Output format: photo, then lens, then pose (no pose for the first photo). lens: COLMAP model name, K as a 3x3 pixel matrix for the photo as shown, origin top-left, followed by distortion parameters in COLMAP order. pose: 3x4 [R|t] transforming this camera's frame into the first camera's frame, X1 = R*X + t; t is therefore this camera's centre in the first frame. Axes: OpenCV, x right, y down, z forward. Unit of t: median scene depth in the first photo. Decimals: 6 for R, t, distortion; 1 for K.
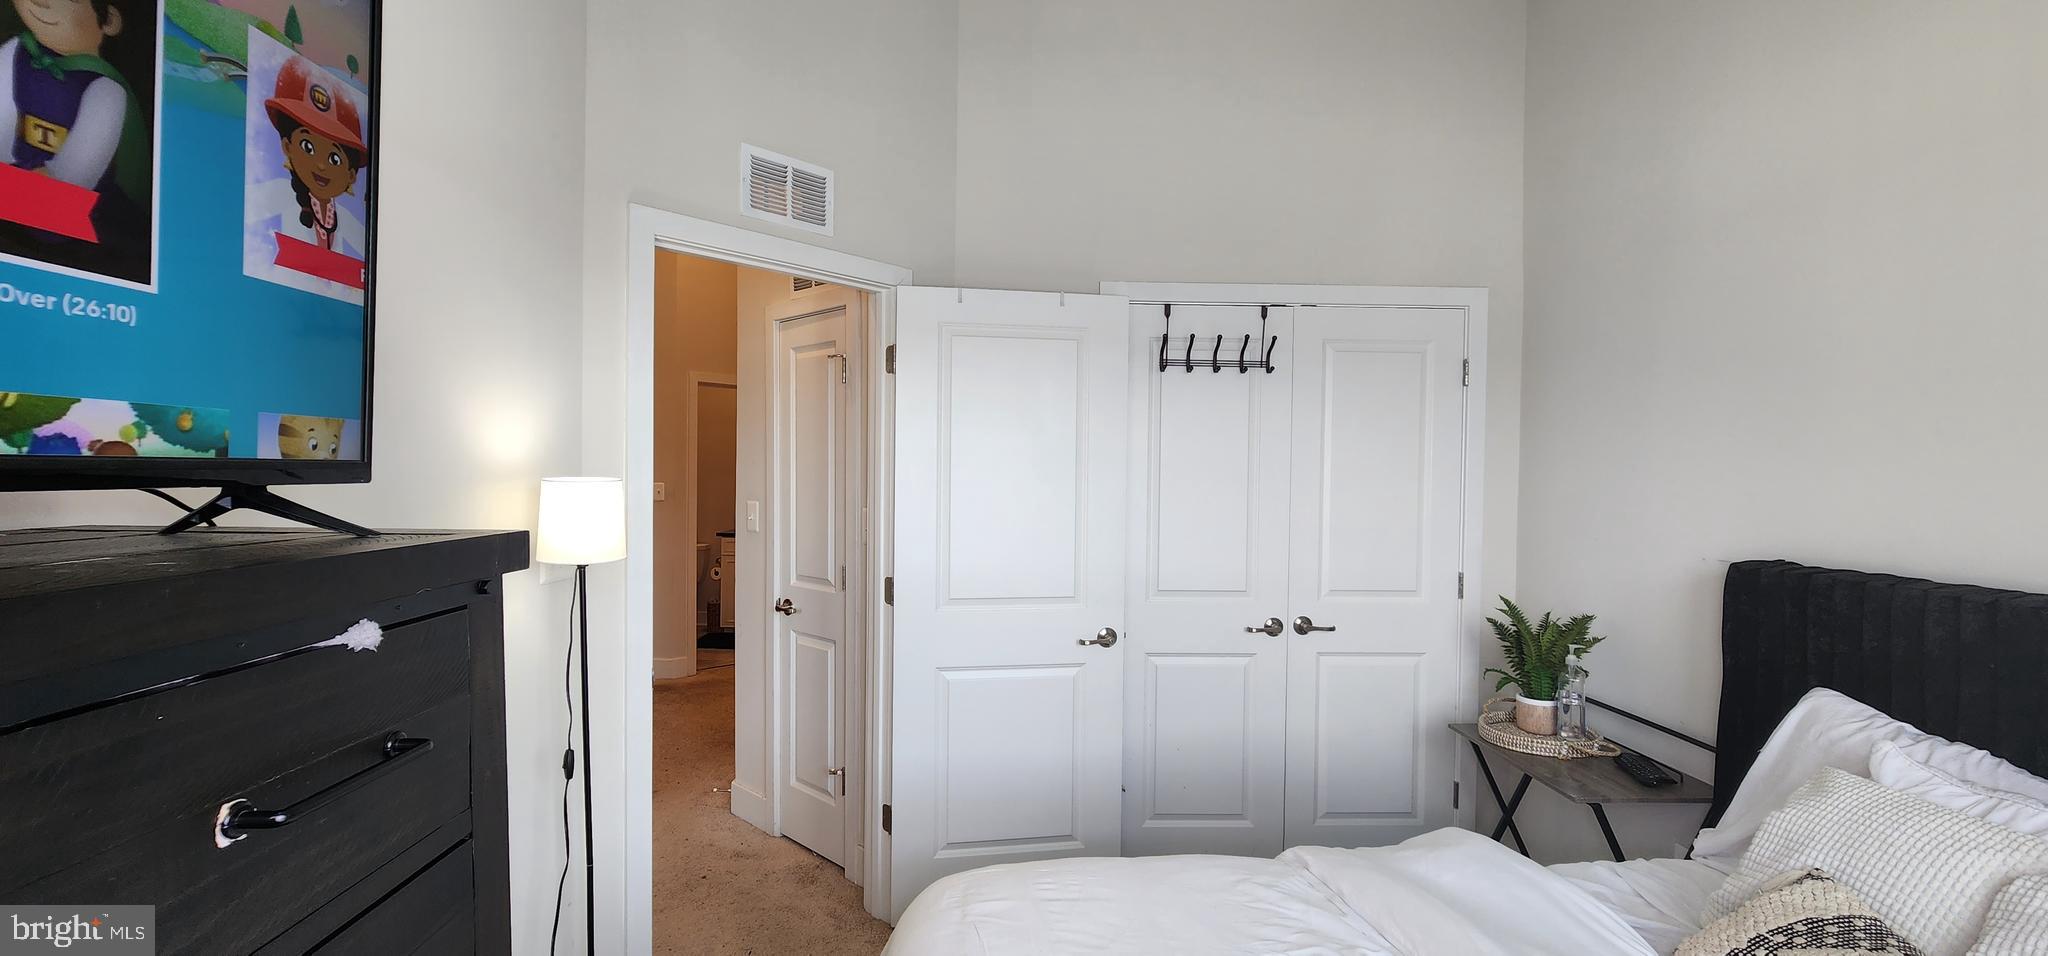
lens RADIAL K [[844.2, 0, 1018.9], [0, 844.2, 481.2], [0, 0, 1]] dist [0.000446, -0.001382]
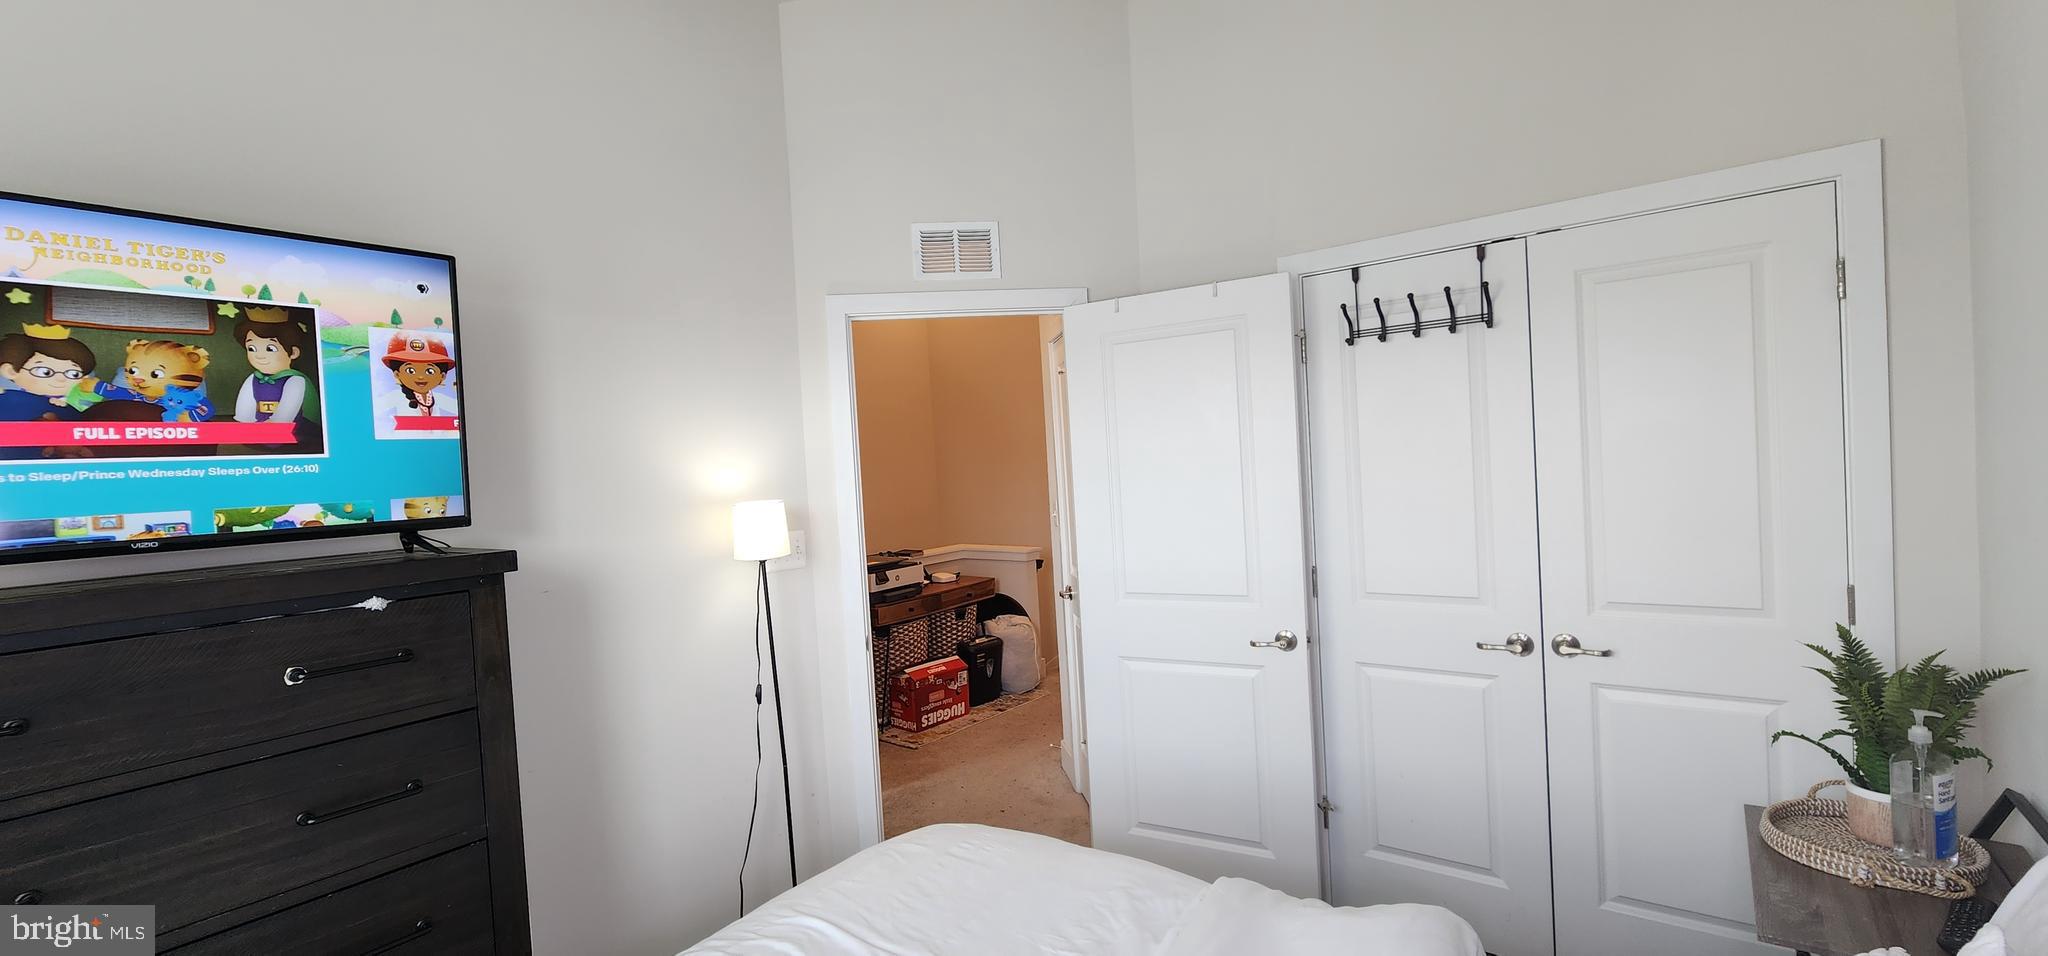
lens RADIAL K [[844.2, 0, 1008.1], [0, 844.2, 481.7], [0, 0, 1]] dist [0.000446, -0.001382]
pose [[0.768348, -0.041282, -0.638700, 0.854196], [0.056931, 0.998370, 0.003959, -0.022112], [0.637495, -0.039403, 0.769446, 0.164232]]
